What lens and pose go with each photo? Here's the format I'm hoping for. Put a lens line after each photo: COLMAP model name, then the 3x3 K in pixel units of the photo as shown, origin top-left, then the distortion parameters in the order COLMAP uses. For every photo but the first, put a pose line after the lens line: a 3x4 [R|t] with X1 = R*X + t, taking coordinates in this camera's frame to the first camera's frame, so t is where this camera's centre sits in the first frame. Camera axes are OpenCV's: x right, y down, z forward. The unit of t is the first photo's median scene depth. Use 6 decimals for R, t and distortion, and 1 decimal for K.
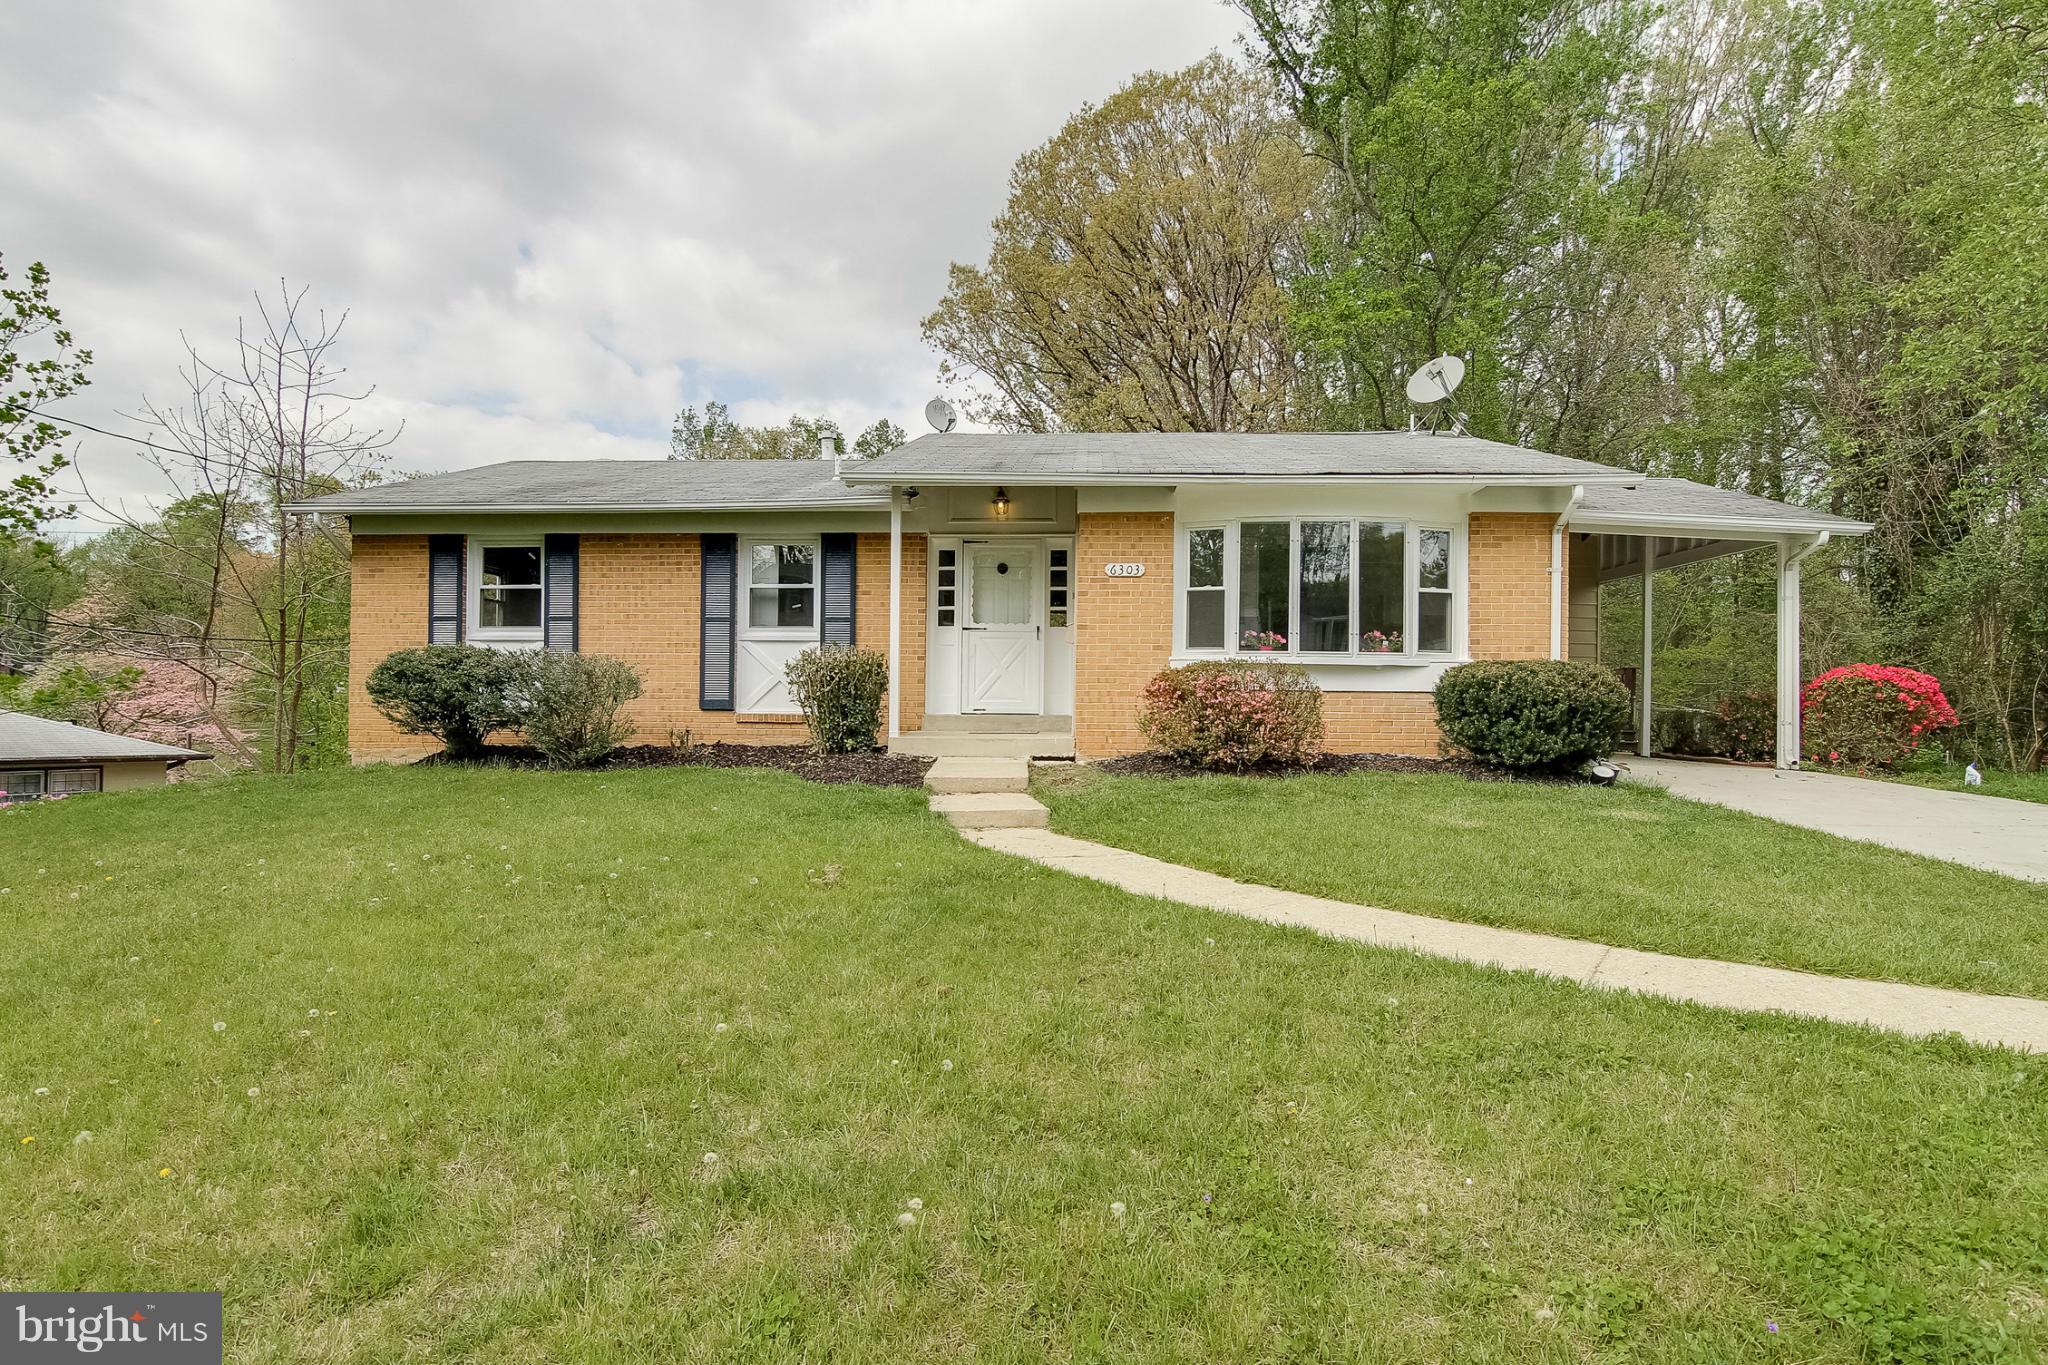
lens RADIAL K [[830.1, 0, 1024.0], [0, 830.1, 682.5], [0, 0, 1]] dist [-0.000854, -0.000033]
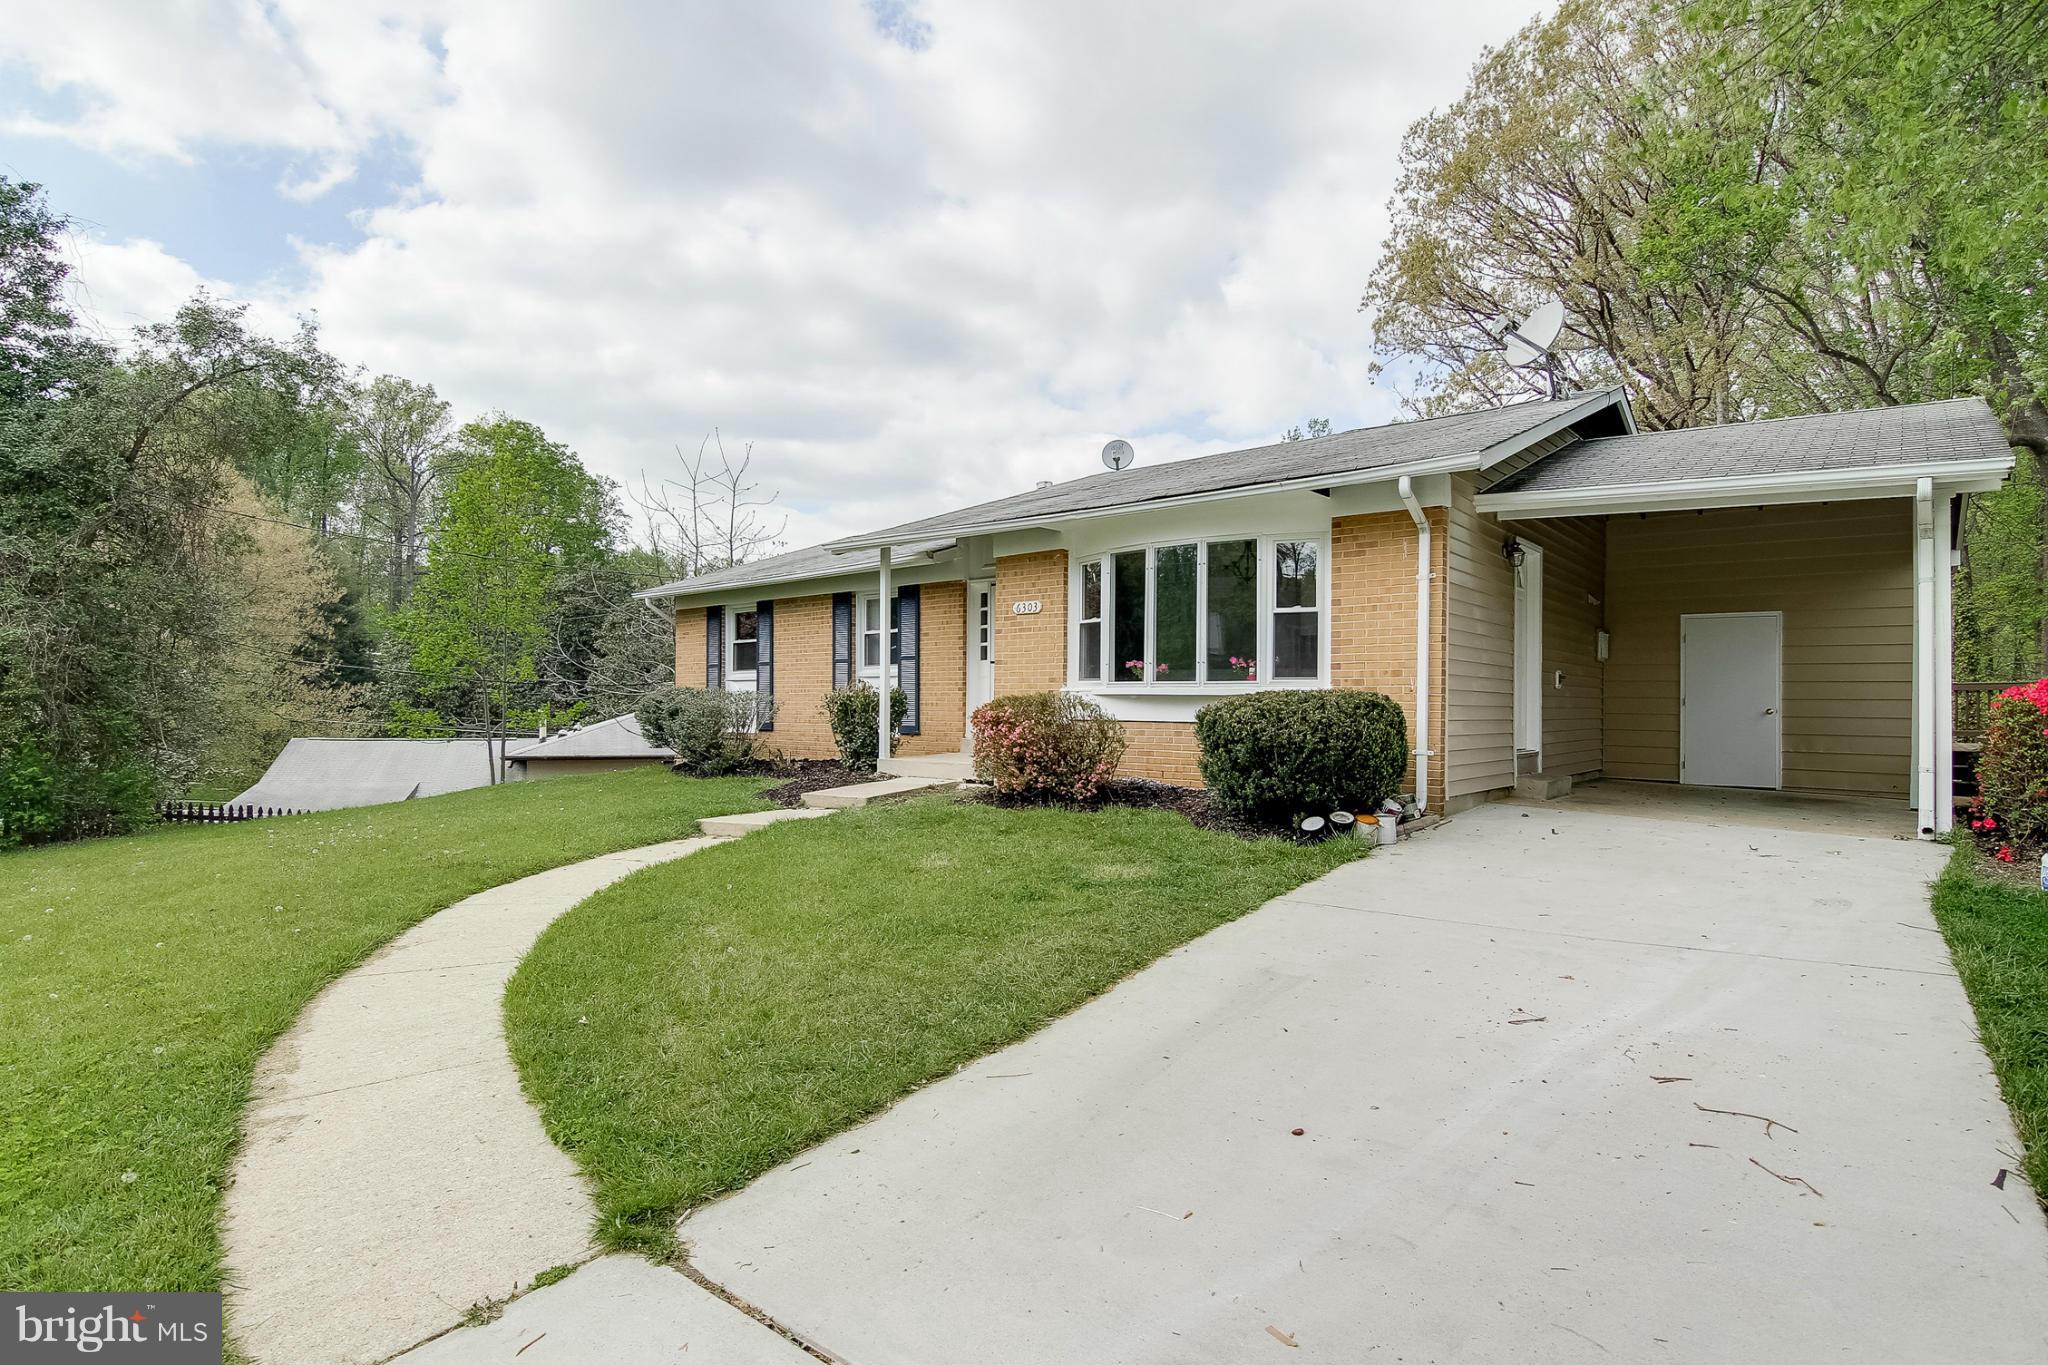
lens RADIAL K [[1045.0, 0, 1039.4], [0, 1045.0, 698.2], [0, 0, 1]] dist [0.004782, -0.023679]
pose [[0.776244, -0.003416, -0.630423, 0.981228], [-0.010746, 0.999768, -0.018648, 0.007226], [0.630341, 0.021250, 0.776028, -0.037563]]
